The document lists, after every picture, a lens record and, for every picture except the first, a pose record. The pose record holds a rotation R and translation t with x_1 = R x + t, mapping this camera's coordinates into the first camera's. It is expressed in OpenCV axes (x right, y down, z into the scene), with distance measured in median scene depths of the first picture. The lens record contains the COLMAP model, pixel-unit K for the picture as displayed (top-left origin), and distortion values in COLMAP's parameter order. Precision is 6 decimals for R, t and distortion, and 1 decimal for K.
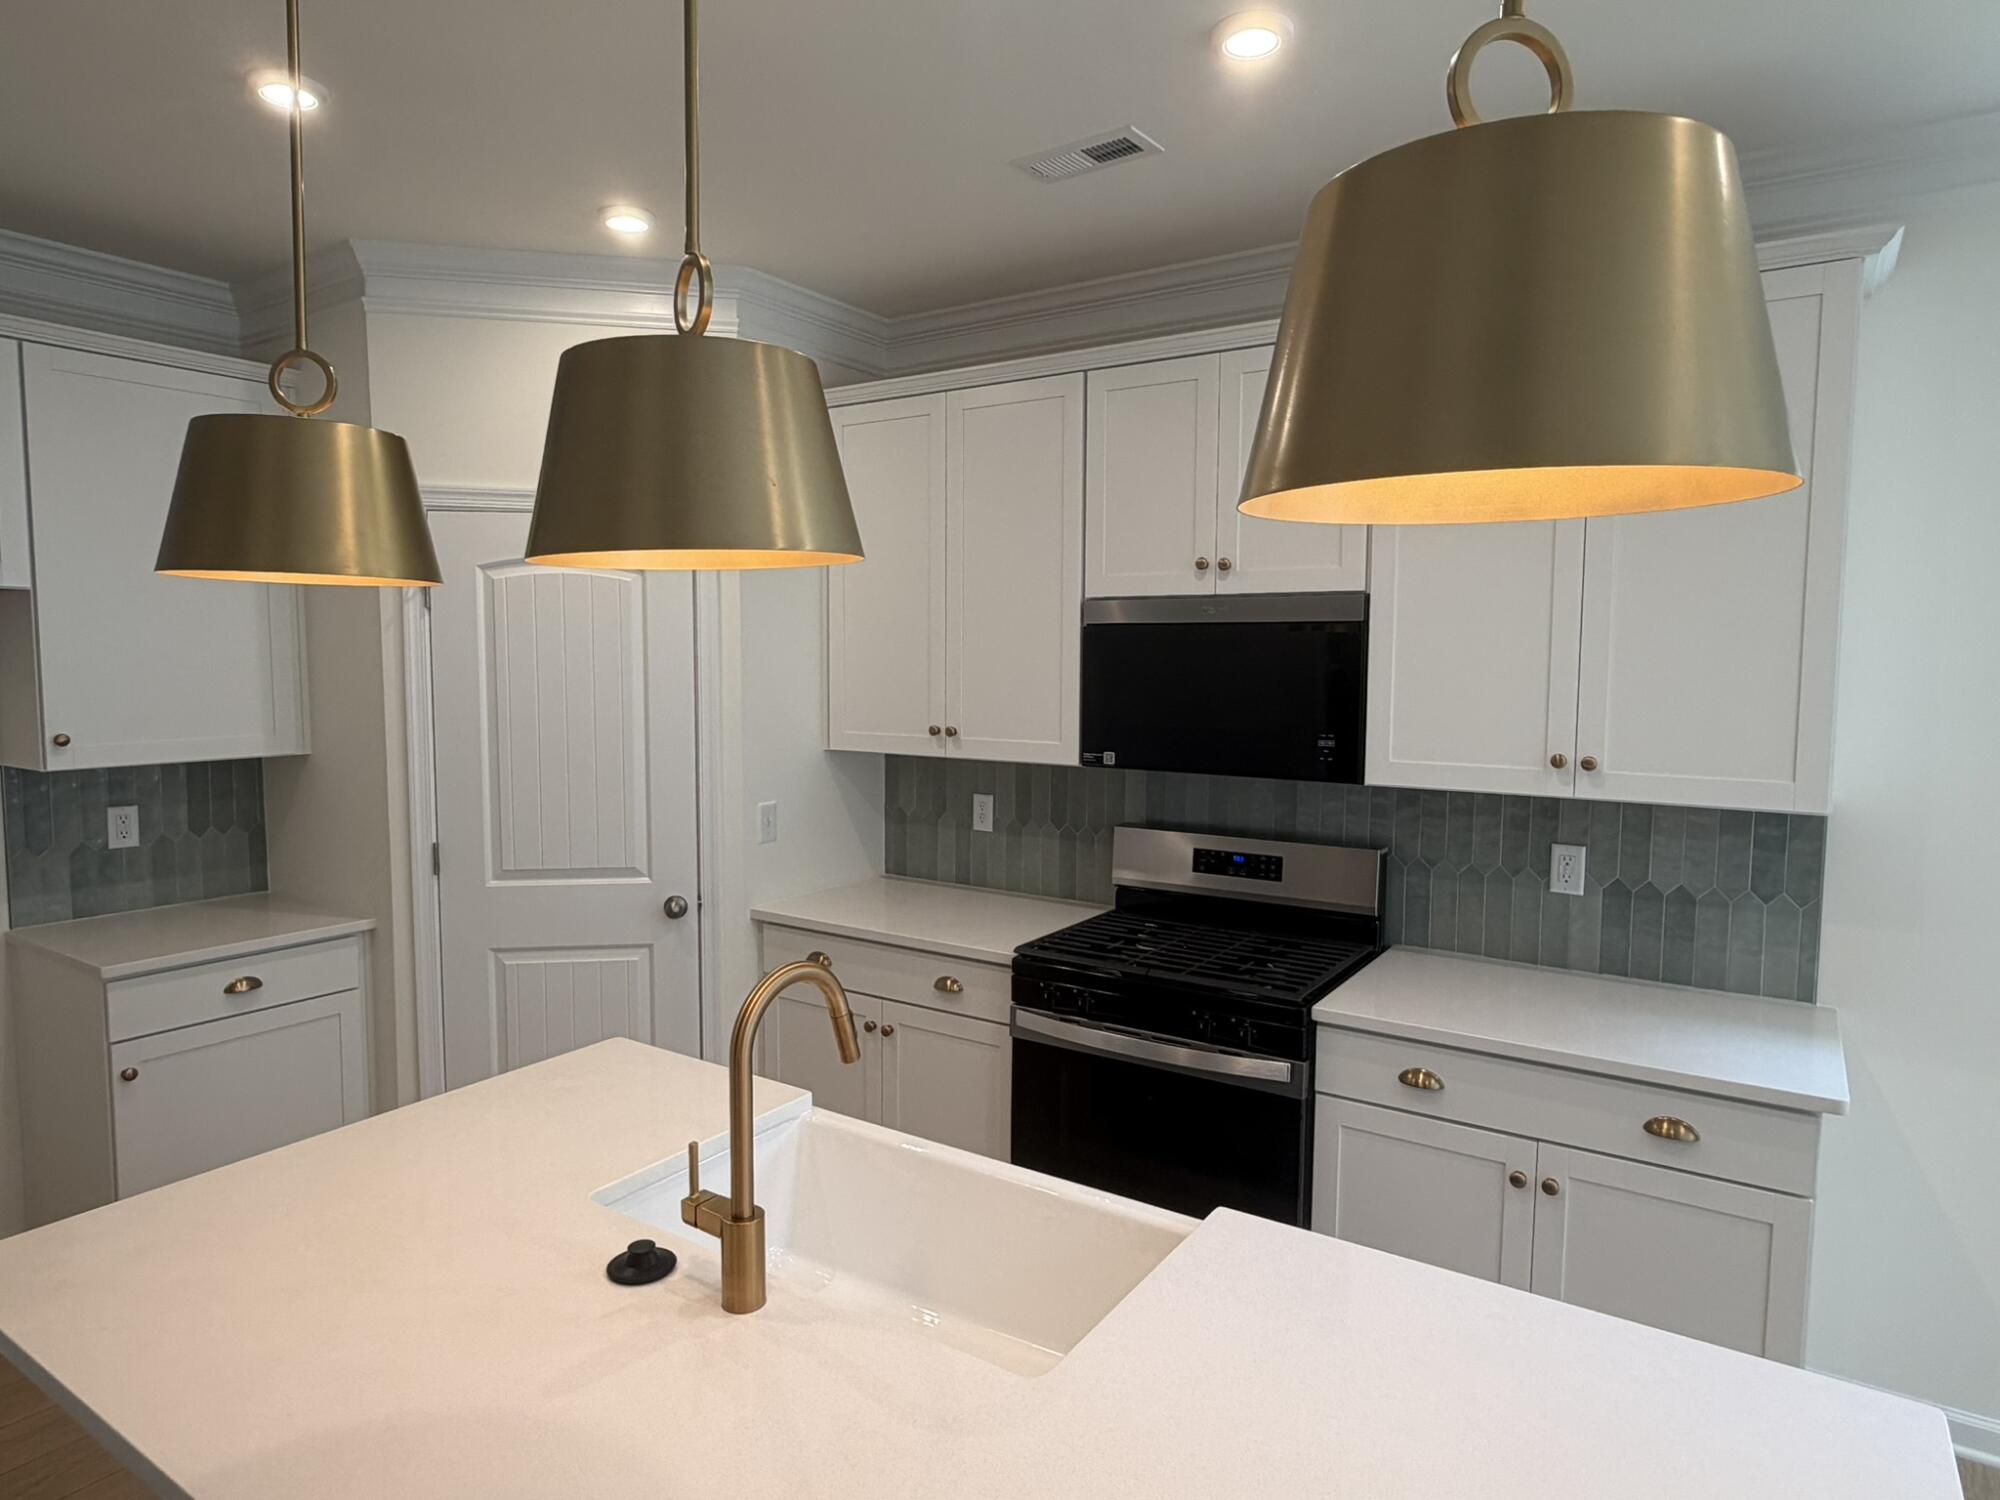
lens RADIAL K [[1189.8, 0, 1006.3], [0, 1189.8, 741.0], [0, 0, 1]] dist [-0.000378, -0.002523]
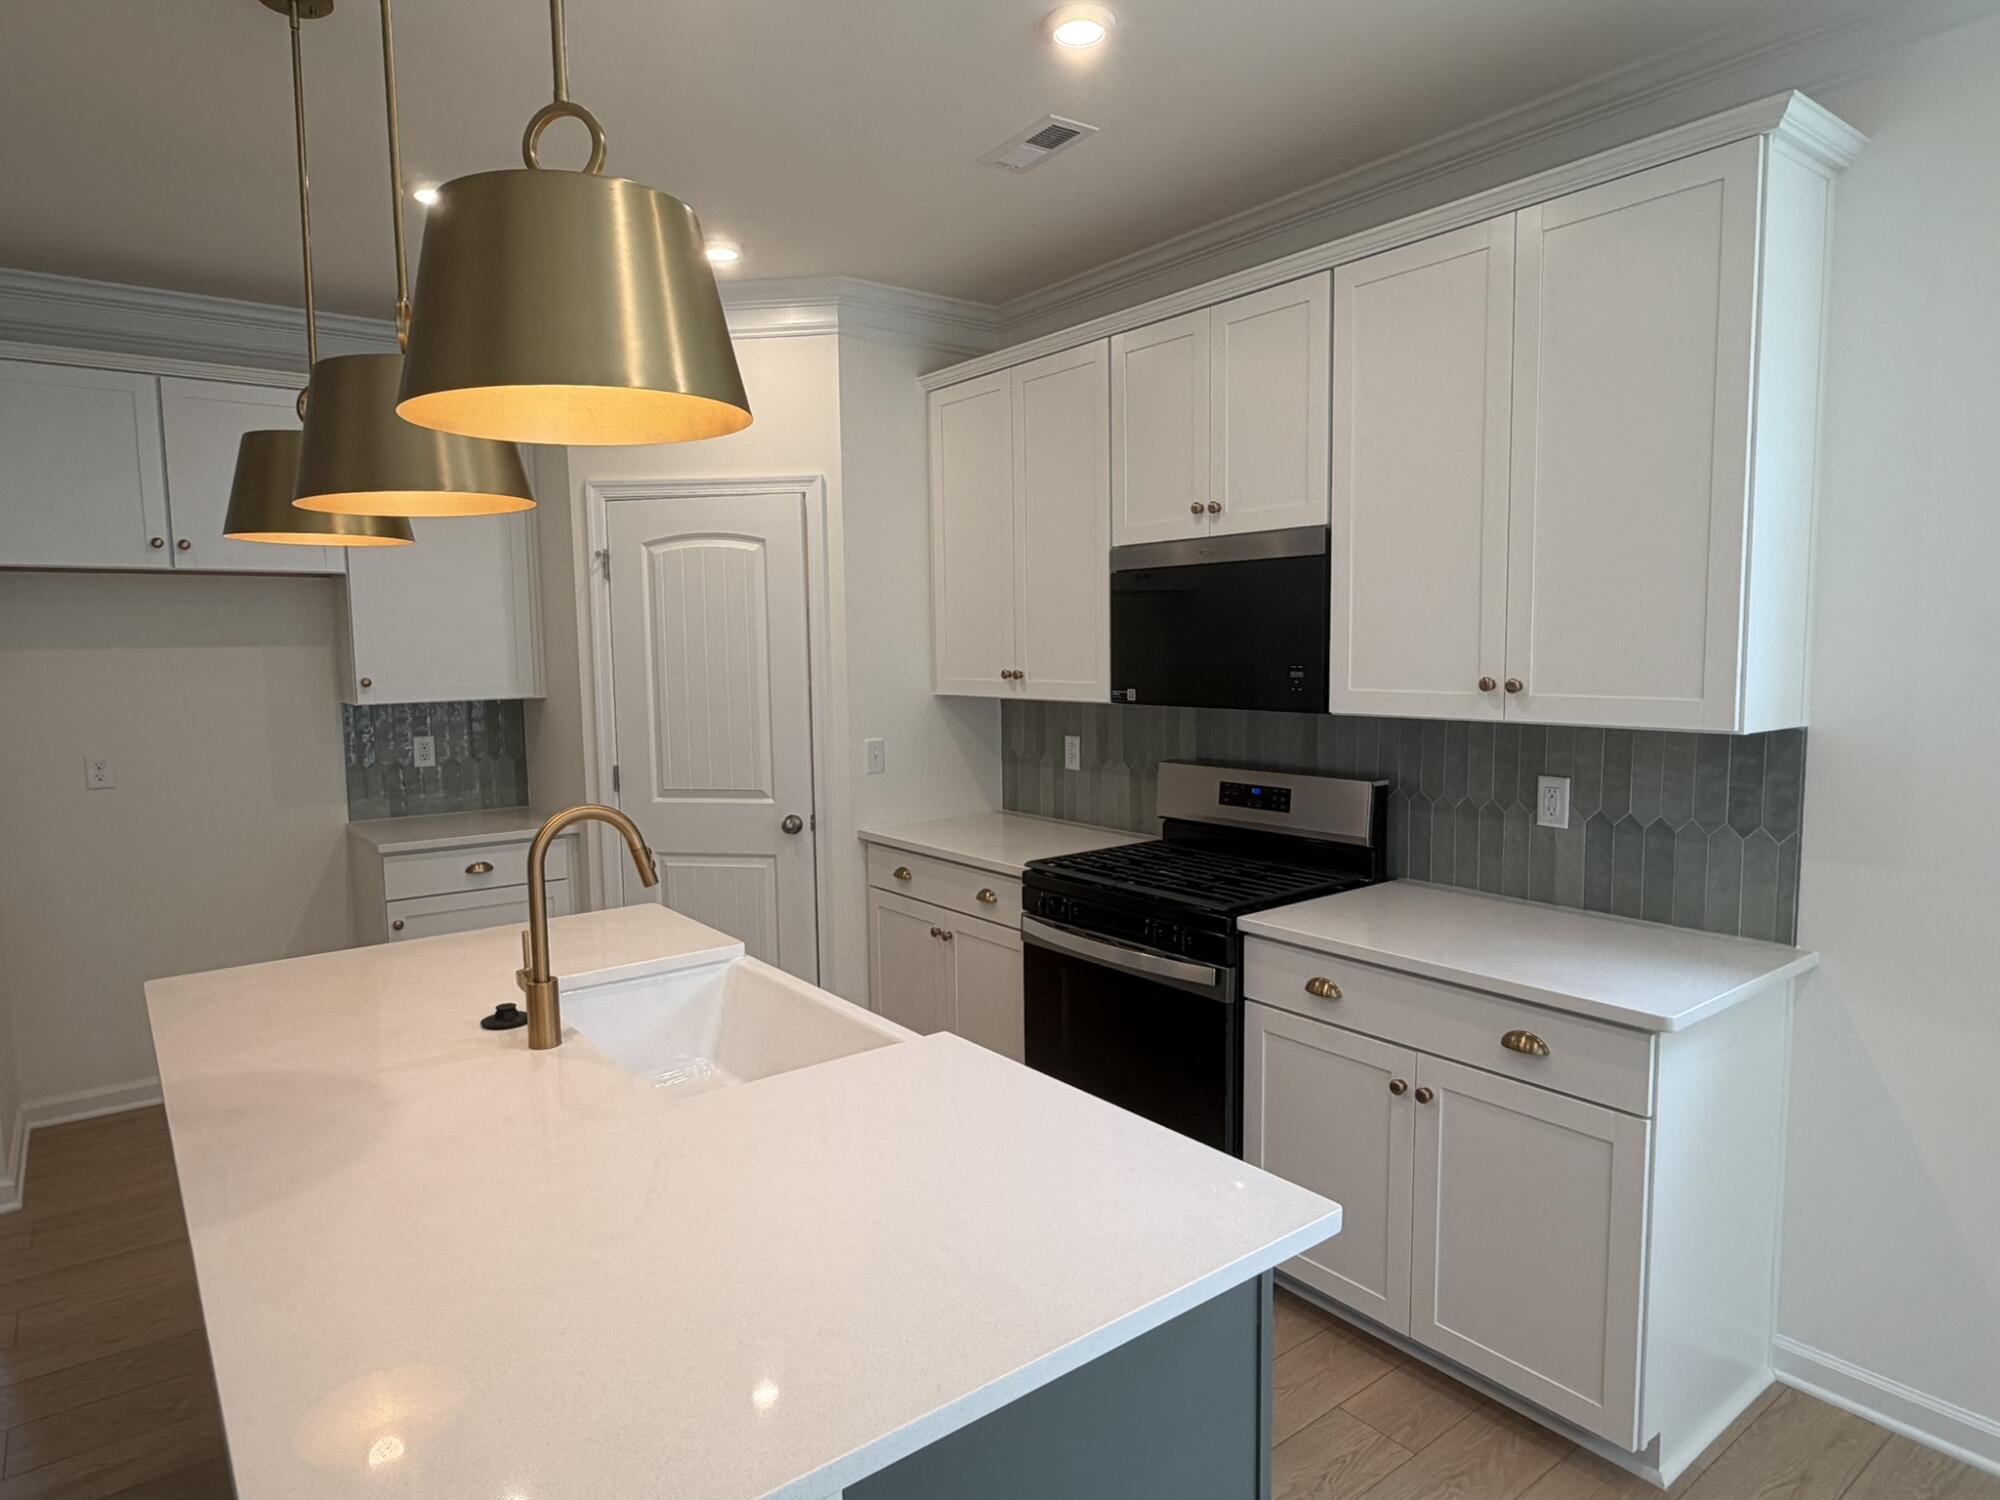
lens RADIAL K [[1189.8, 0, 995.4], [0, 1189.8, 746.2], [0, 0, 1]] dist [-0.000378, -0.002523]
pose [[0.945258, 0.010165, -0.326165, 0.346245], [-0.005068, 0.999851, 0.016474, 0.047050], [0.326284, -0.013920, 0.945169, -0.065168]]
